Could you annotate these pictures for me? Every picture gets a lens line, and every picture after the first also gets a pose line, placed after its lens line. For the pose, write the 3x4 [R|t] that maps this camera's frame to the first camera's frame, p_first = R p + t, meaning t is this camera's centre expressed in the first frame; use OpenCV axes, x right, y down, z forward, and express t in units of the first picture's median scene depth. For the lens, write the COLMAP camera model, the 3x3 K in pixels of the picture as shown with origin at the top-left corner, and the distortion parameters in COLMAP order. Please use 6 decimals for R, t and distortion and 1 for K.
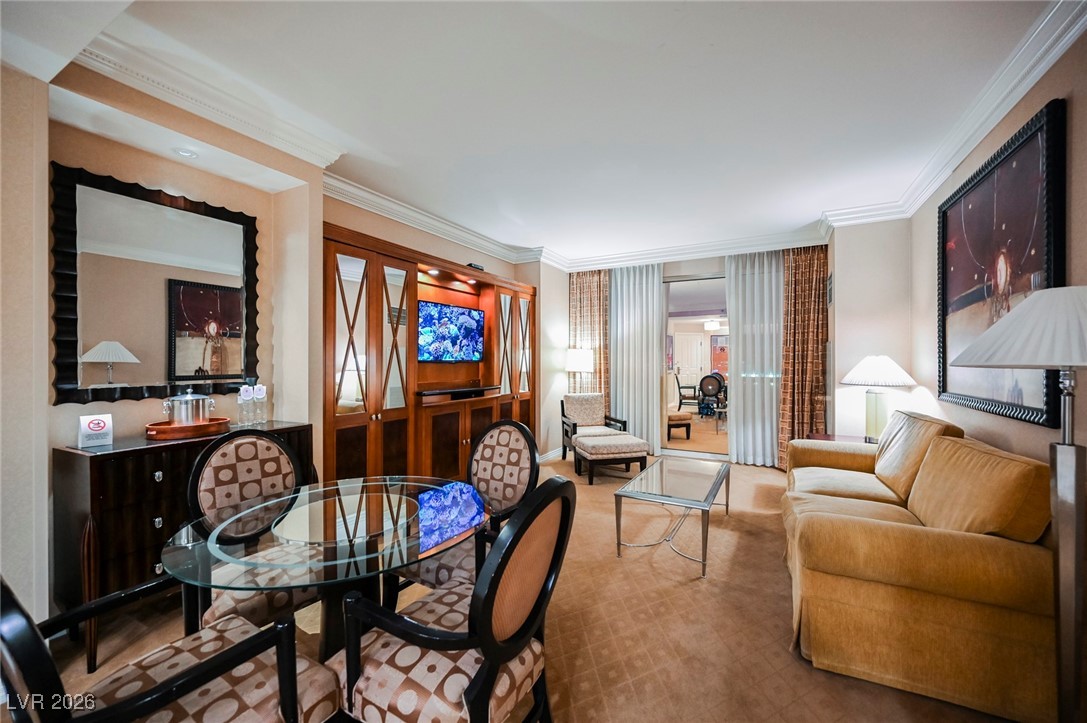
lens RADIAL K [[428.6, 0, 543.5], [0, 428.6, 360.8], [0, 0, 1]] dist [0.000131, 0.000531]
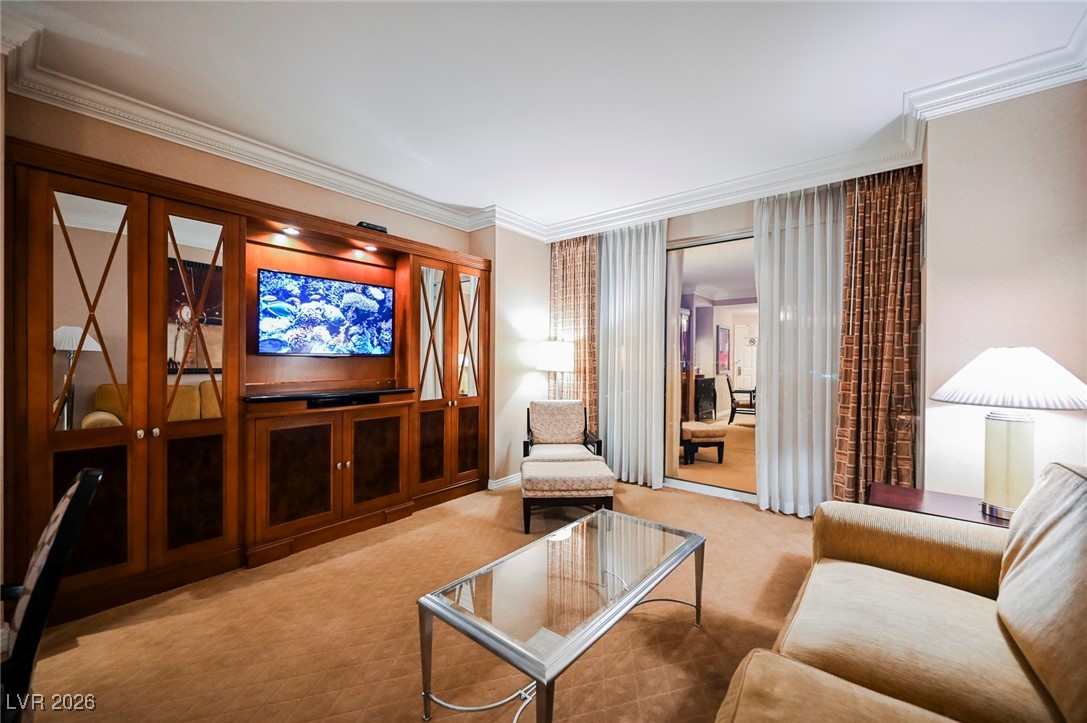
lens RADIAL K [[428.6, 0, 542.9], [0, 428.6, 361.8], [0, 0, 1]] dist [0.000131, 0.000531]
pose [[0.983022, 0.008522, -0.183291, 0.247797], [-0.007263, 0.999945, 0.007536, 0.004340], [0.183345, -0.006077, 0.983030, 0.303501]]
